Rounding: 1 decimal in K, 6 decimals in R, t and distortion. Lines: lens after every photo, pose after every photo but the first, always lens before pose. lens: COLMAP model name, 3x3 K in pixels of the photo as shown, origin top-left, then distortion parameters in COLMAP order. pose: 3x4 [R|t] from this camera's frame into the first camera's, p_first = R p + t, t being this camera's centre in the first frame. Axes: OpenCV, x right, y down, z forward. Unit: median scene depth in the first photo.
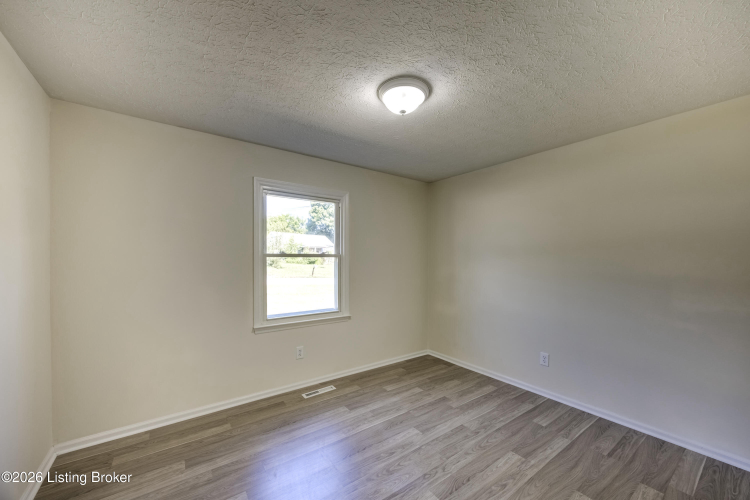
lens RADIAL K [[287.5, 0, 376.7], [0, 287.5, 255.9], [0, 0, 1]] dist [0.000174, -0.000131]
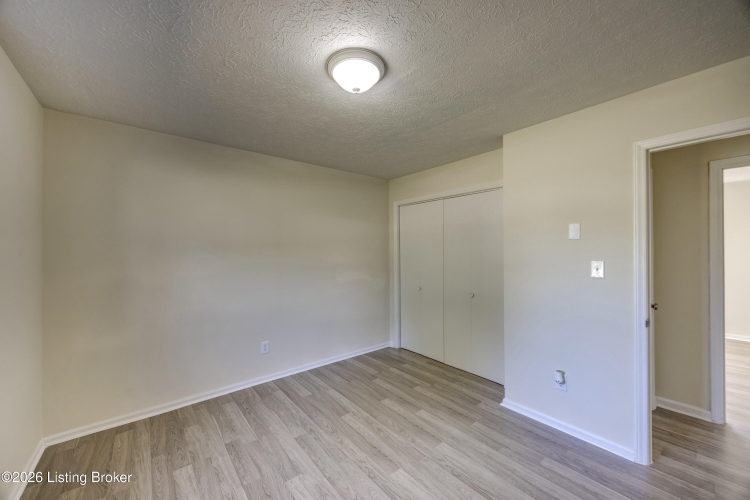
lens RADIAL K [[287.5, 0, 377.6], [0, 287.5, 249.0], [0, 0, 1]] dist [0.000174, -0.000131]
pose [[-0.064848, 0.002713, 0.997891, -0.587476], [-0.006265, 0.999975, -0.003126, -0.007180], [-0.997875, -0.006455, -0.064829, 0.755041]]
